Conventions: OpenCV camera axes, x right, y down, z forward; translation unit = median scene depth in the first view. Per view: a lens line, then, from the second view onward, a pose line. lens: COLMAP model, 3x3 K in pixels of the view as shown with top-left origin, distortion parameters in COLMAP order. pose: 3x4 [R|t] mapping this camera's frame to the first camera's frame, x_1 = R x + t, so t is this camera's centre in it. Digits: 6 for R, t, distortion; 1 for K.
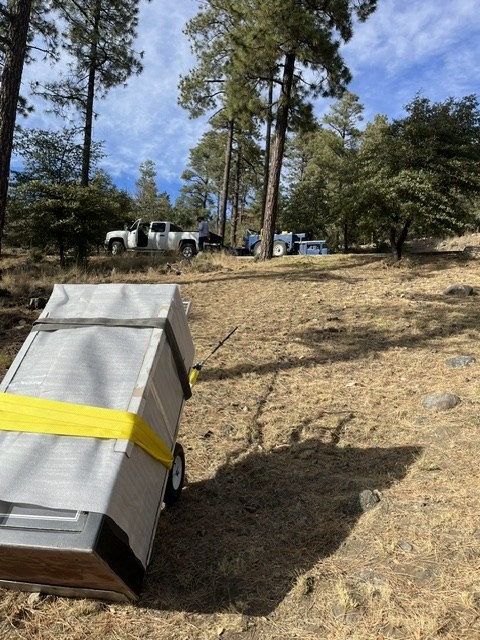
lens RADIAL K [[443.5, 0, 240.0], [0, 443.5, 320.0], [0, 0, 1]] dist [0.008079, -0.000516]
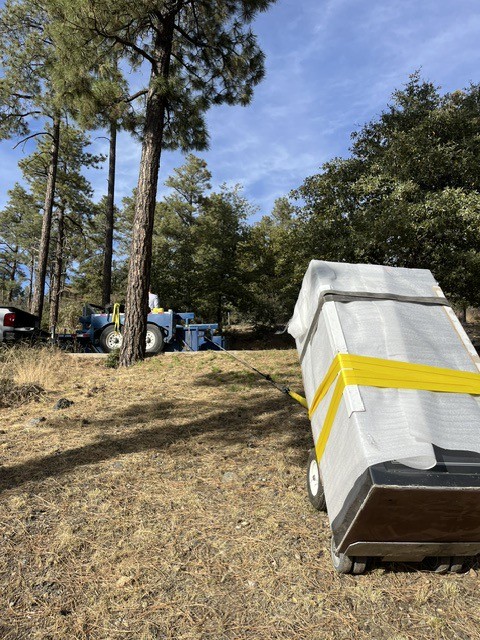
lens RADIAL K [[443.5, 0, 240.0], [0, 443.5, 320.0], [0, 0, 1]] dist [0.008079, -0.000516]
pose [[0.924227, 0.001815, 0.381838, -0.013765], [0.065205, 0.984551, -0.162505, -0.052621], [-0.376234, 0.175089, 0.909831, 0.275612]]
